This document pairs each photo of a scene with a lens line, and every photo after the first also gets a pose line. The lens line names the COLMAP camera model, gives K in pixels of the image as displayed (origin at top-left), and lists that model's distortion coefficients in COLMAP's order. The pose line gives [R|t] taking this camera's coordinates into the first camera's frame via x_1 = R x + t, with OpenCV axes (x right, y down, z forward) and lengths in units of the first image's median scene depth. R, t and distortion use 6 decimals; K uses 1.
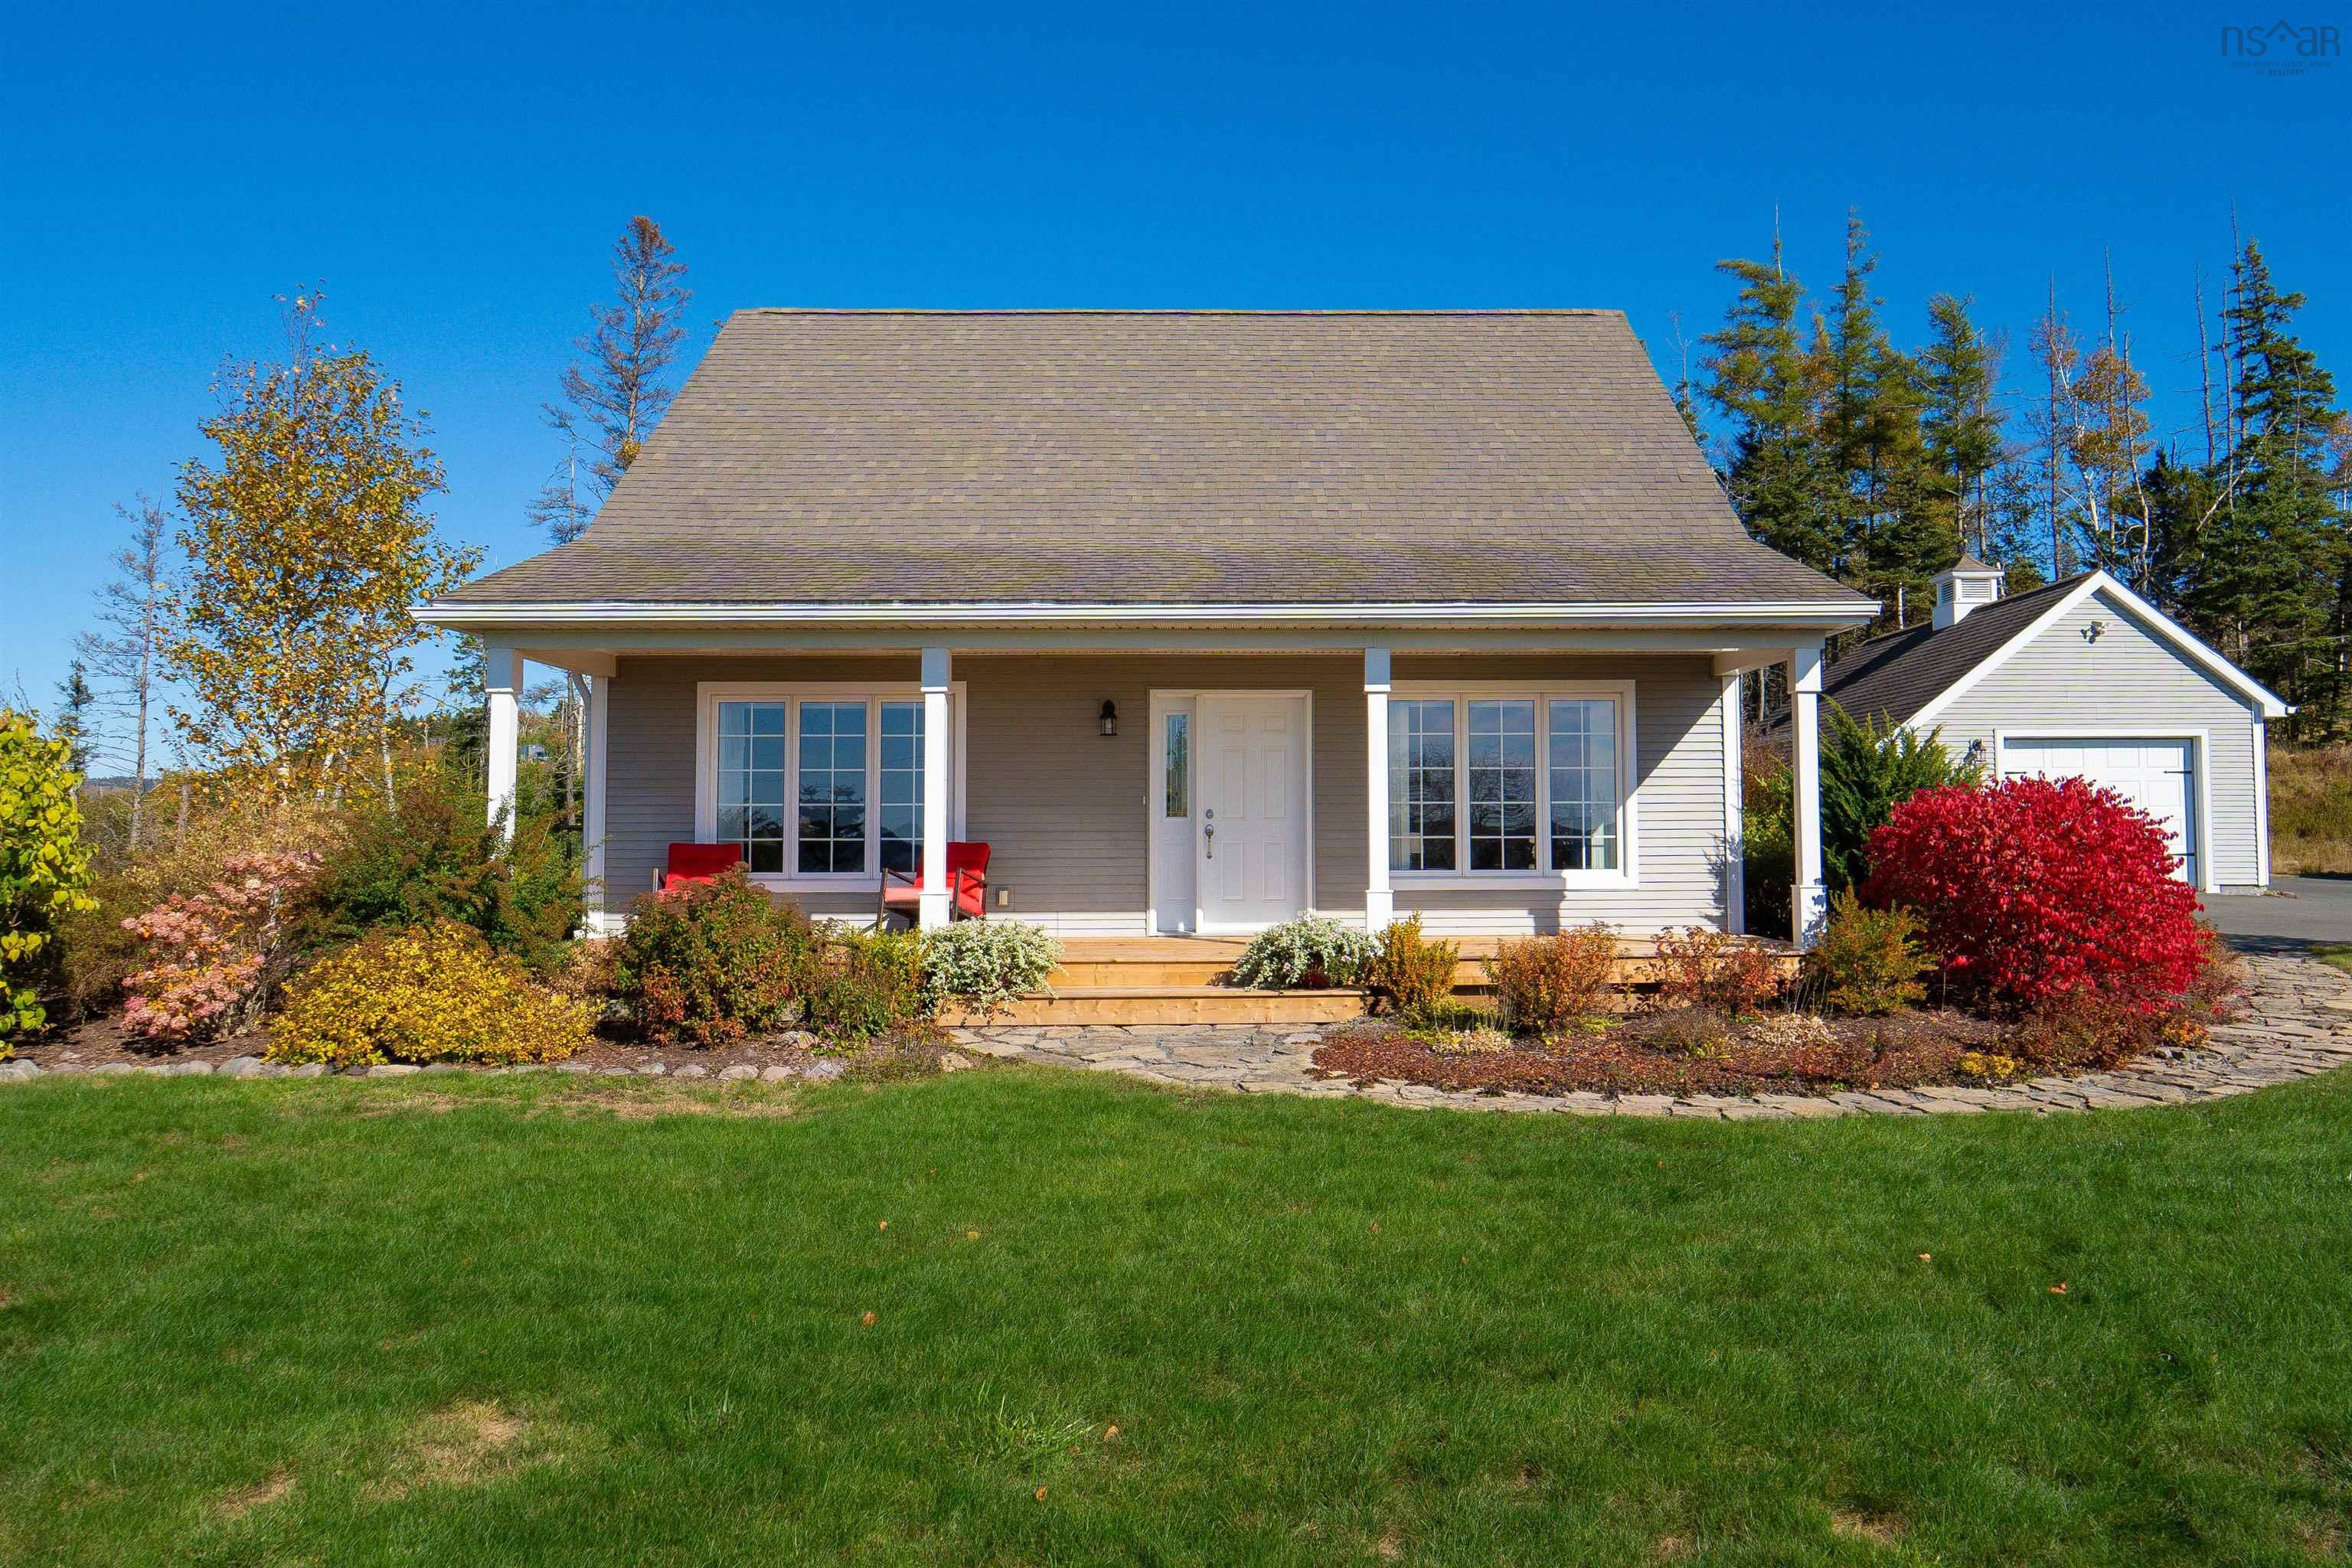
lens RADIAL K [[1504.3, 0, 1208.1], [0, 1504.3, 834.9], [0, 0, 1]] dist [0.001215, -0.003357]
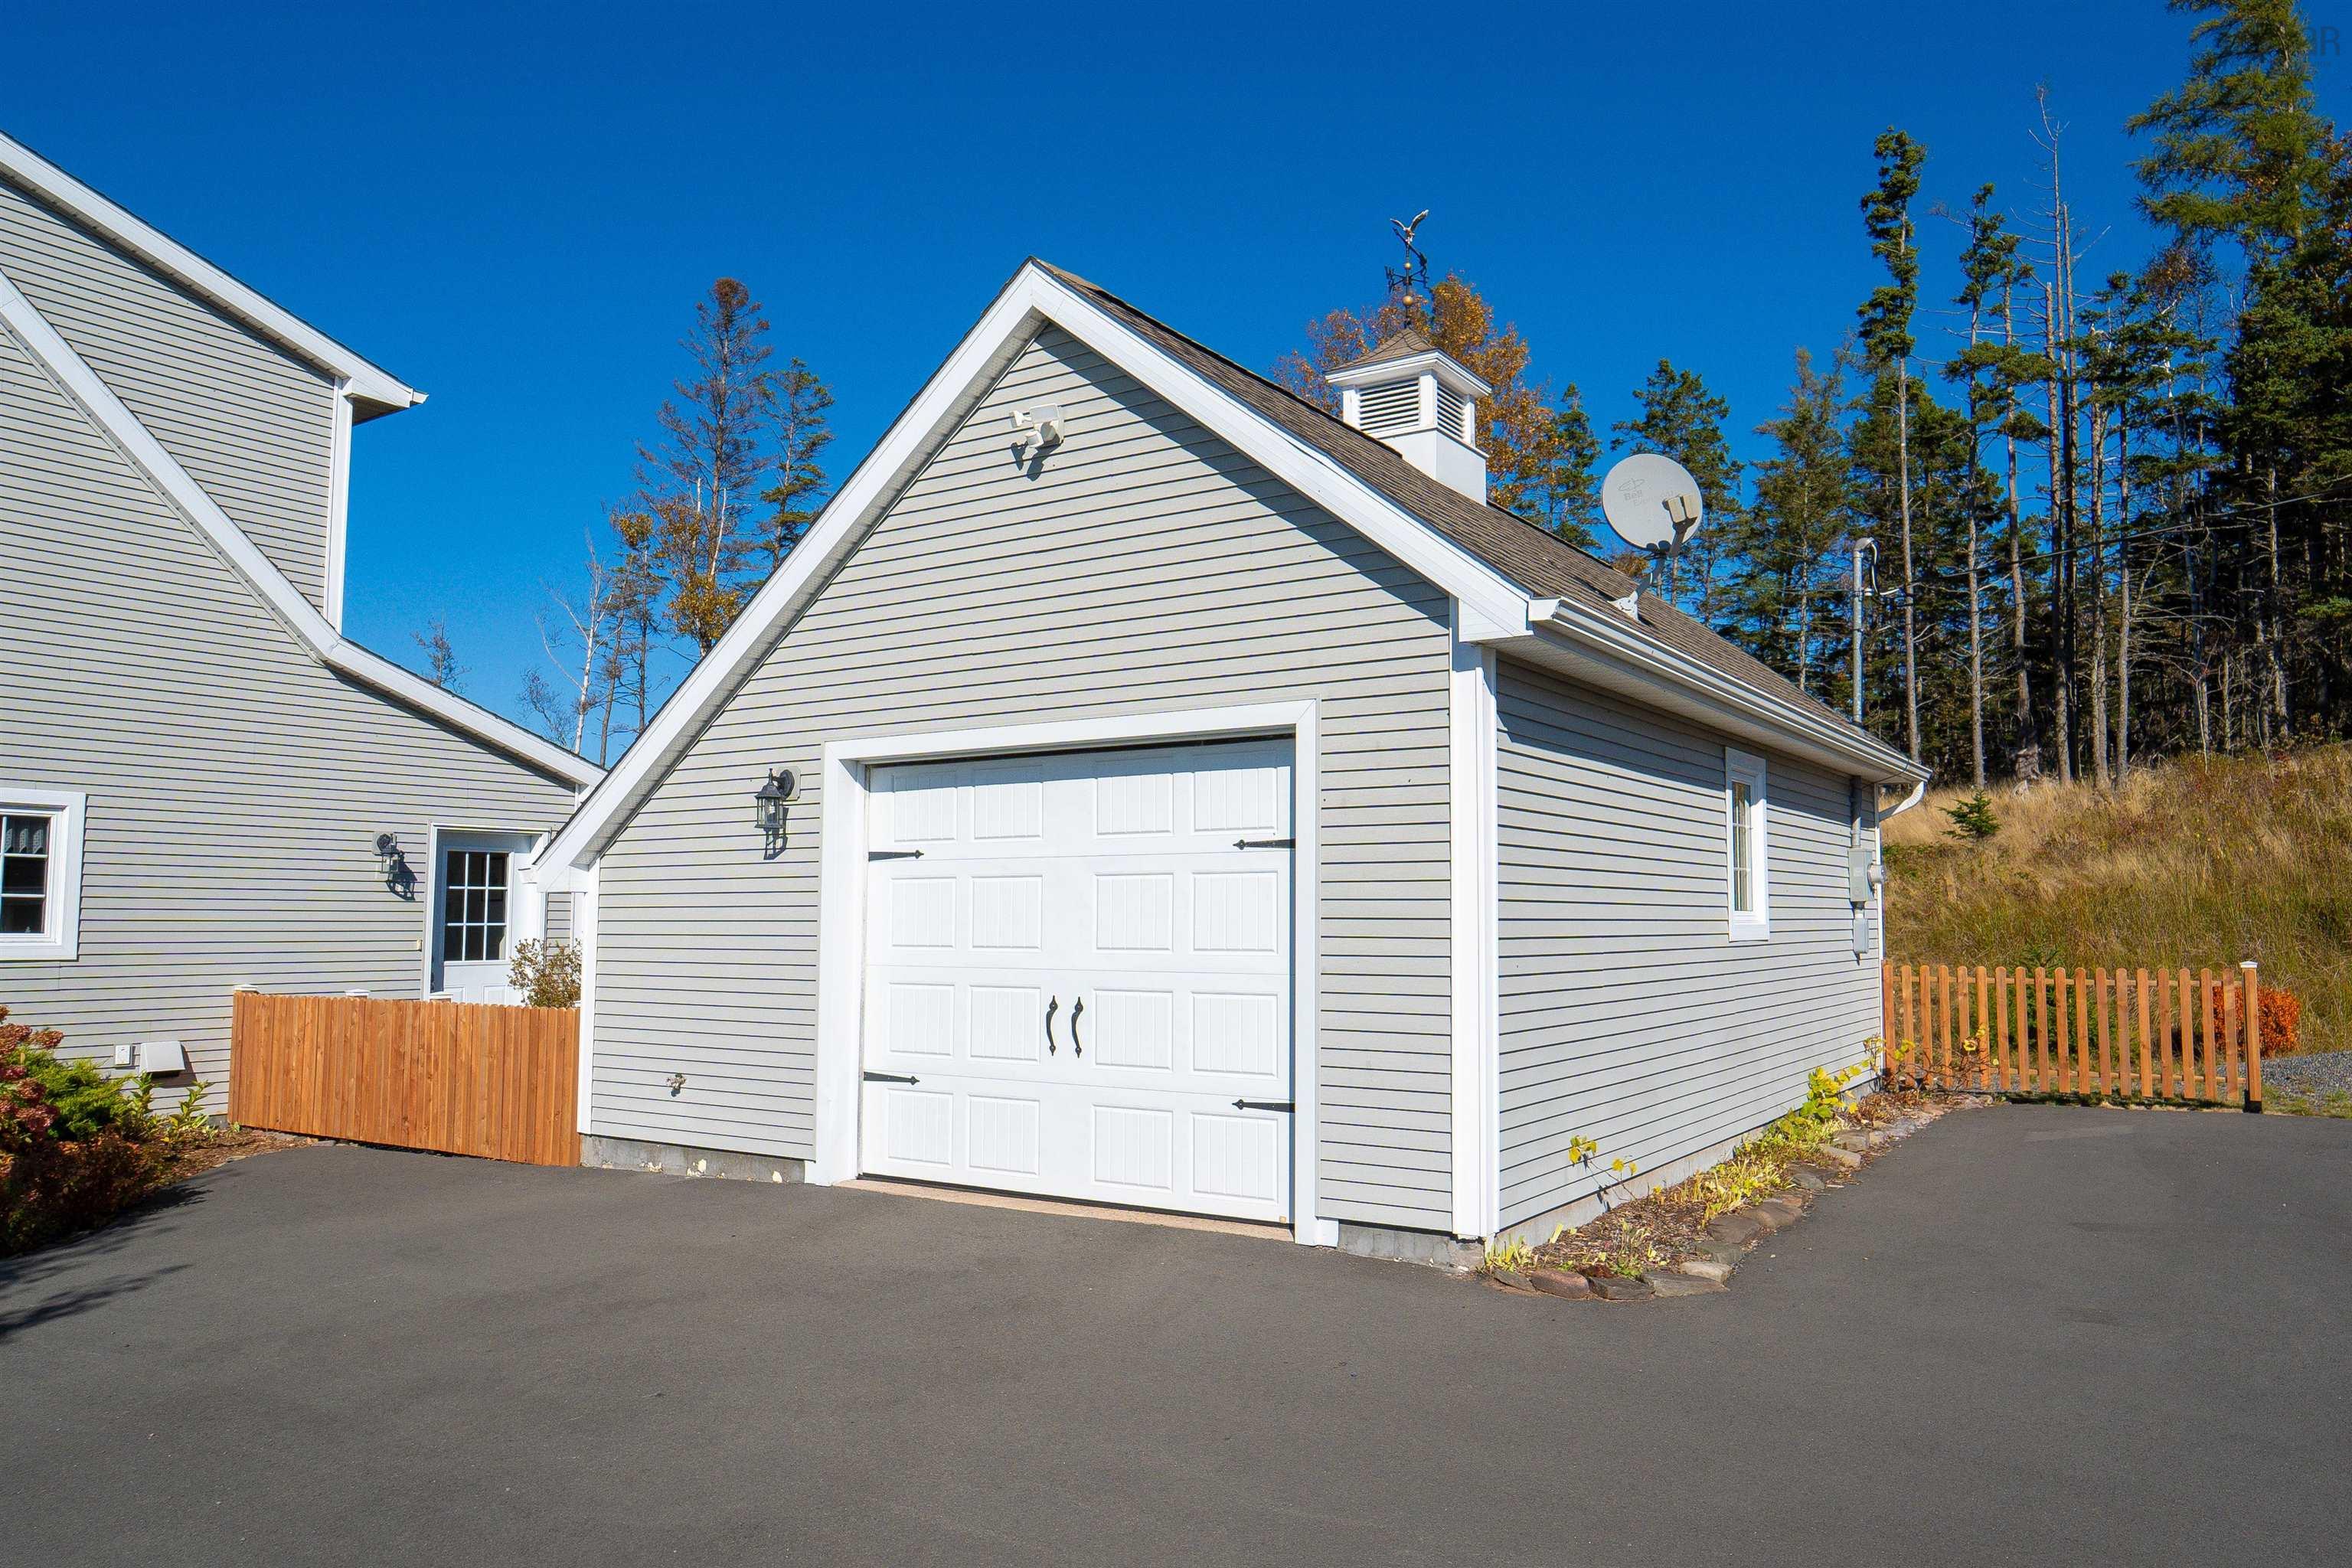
lens RADIAL K [[1504.3, 0, 1208.1], [0, 1504.3, 834.9], [0, 0, 1]] dist [0.001215, -0.003357]
pose [[0.854618, -0.024540, -0.518676, 1.249933], [-0.001387, 0.998771, -0.049541, -0.042951], [0.519255, 0.043058, 0.853534, 1.133583]]
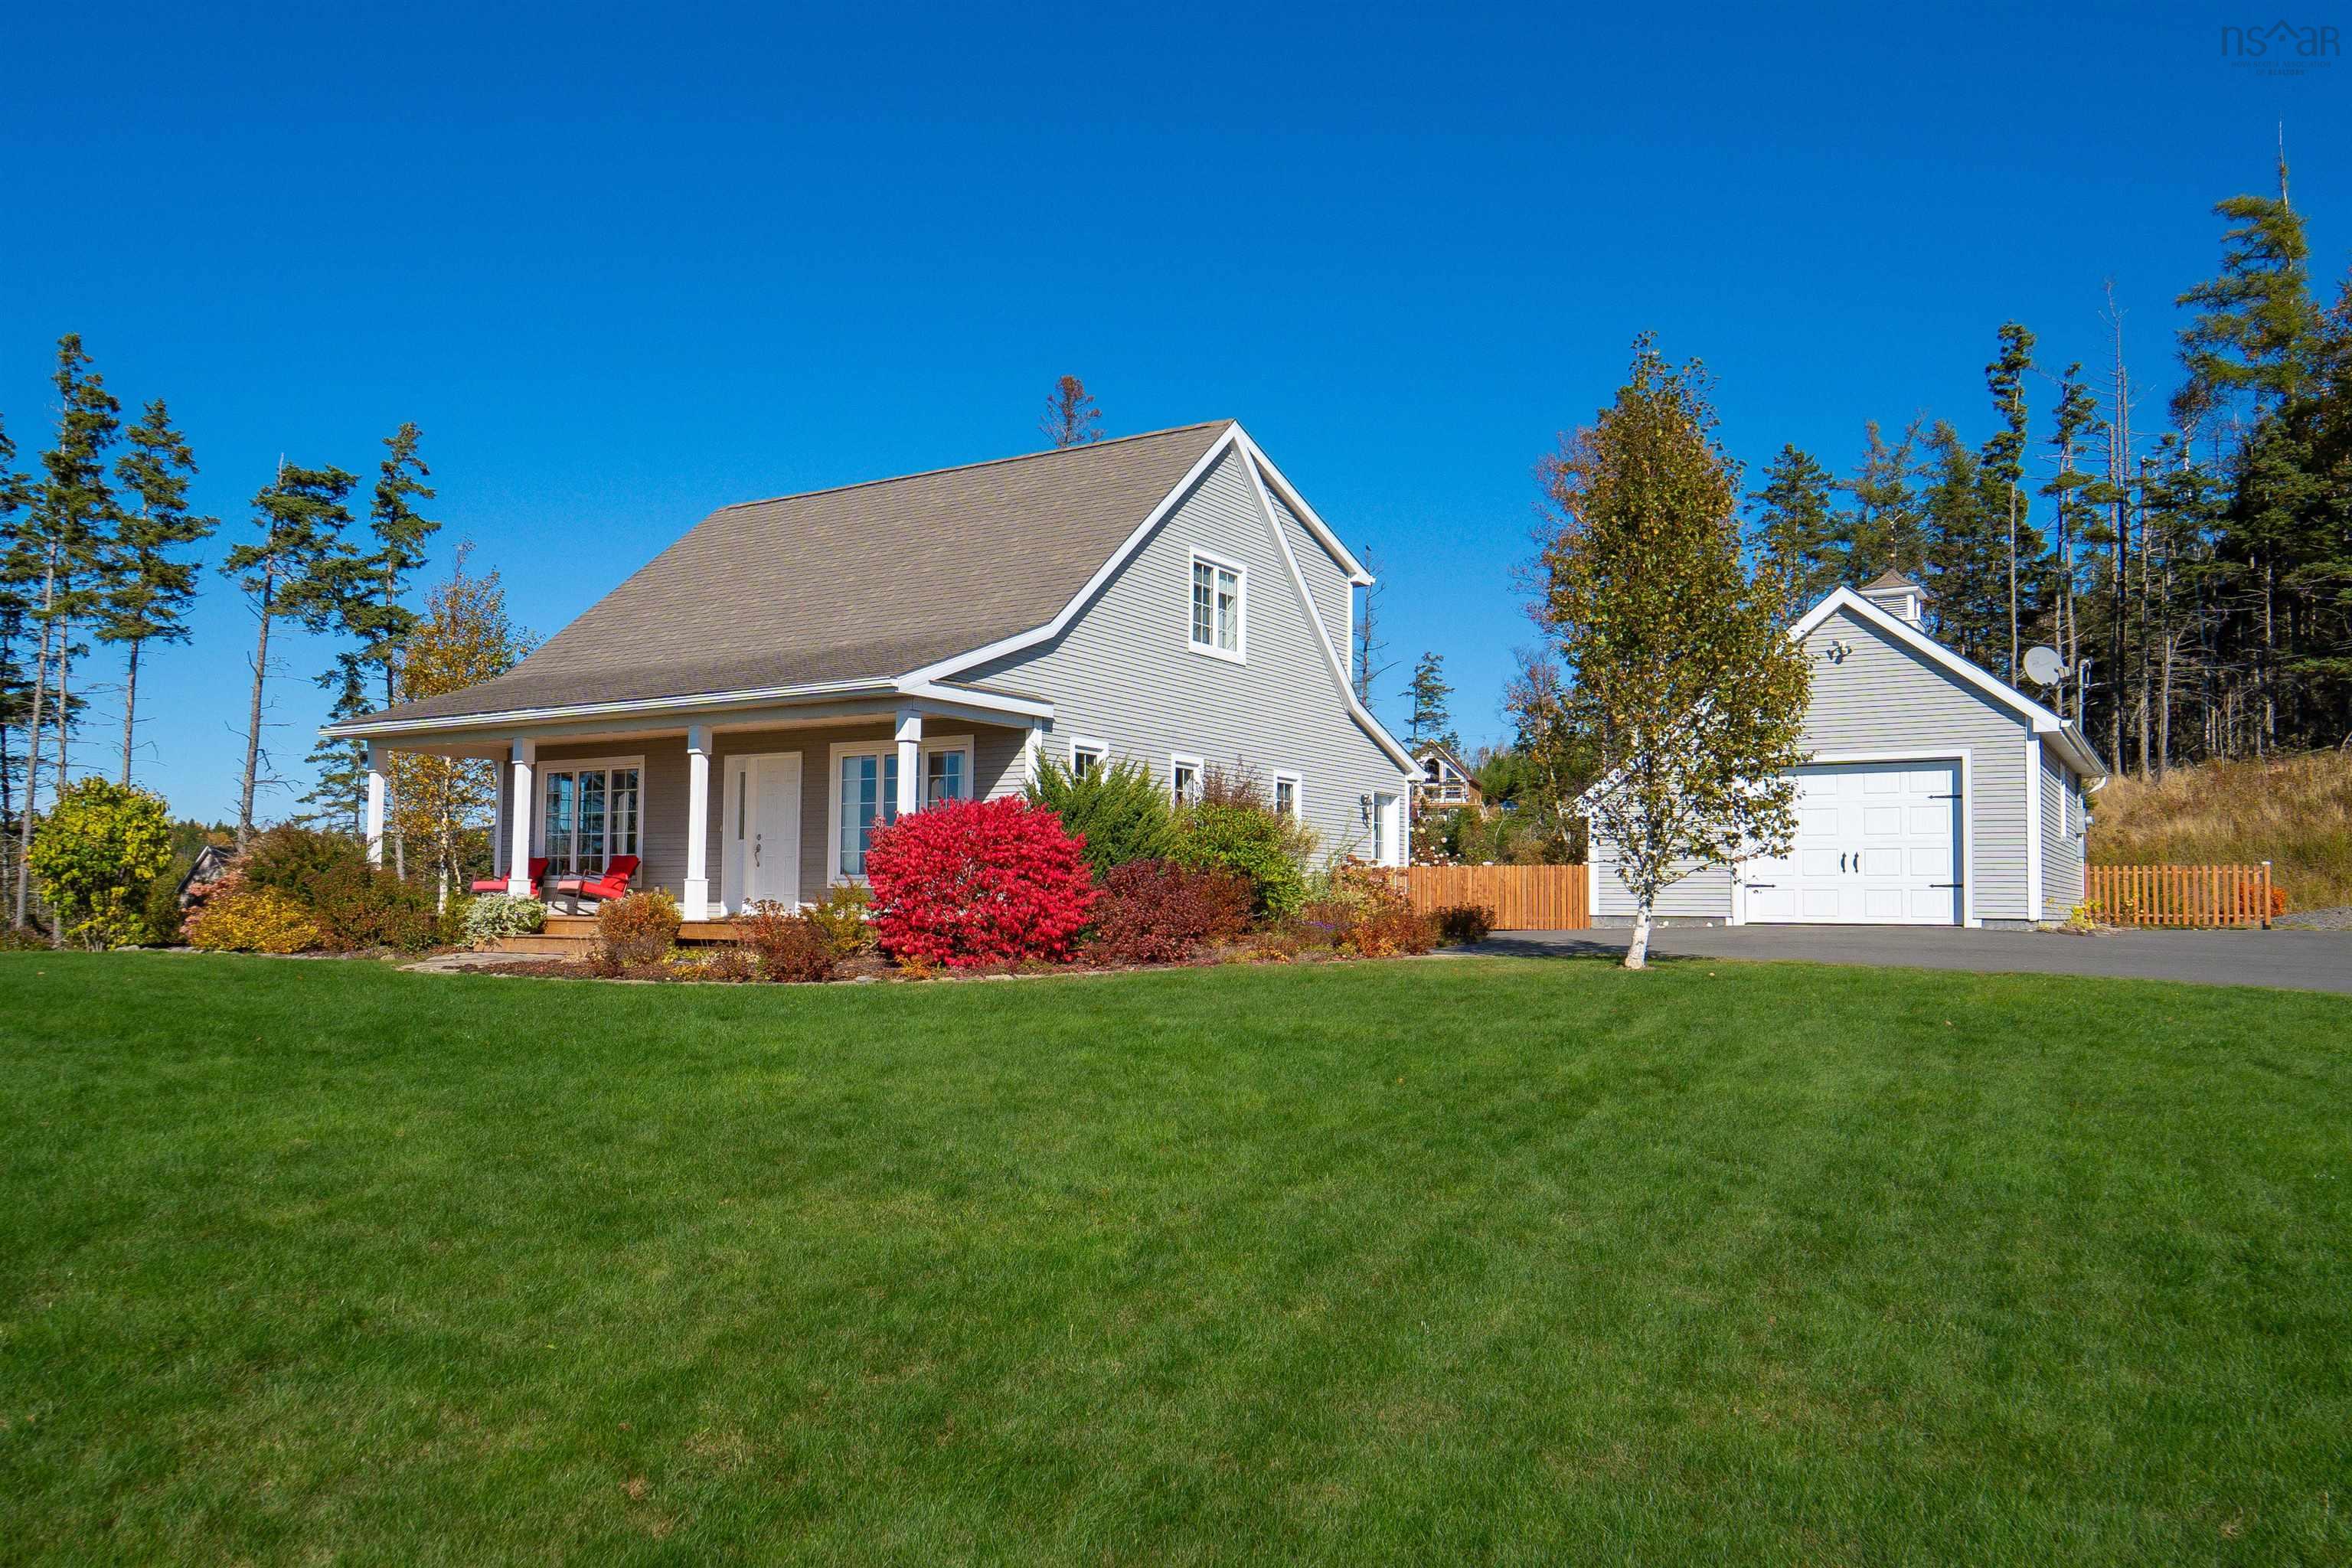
lens RADIAL K [[1525.7, 0, 1145.4], [0, 1525.7, 855.8], [0, 0, 1]] dist [-0.000671, 0.001637]
pose [[0.853018, -0.002952, -0.521872, 1.120869], [-0.011950, 0.999611, -0.025187, 0.037724], [0.521744, 0.027721, 0.852652, -0.080834]]
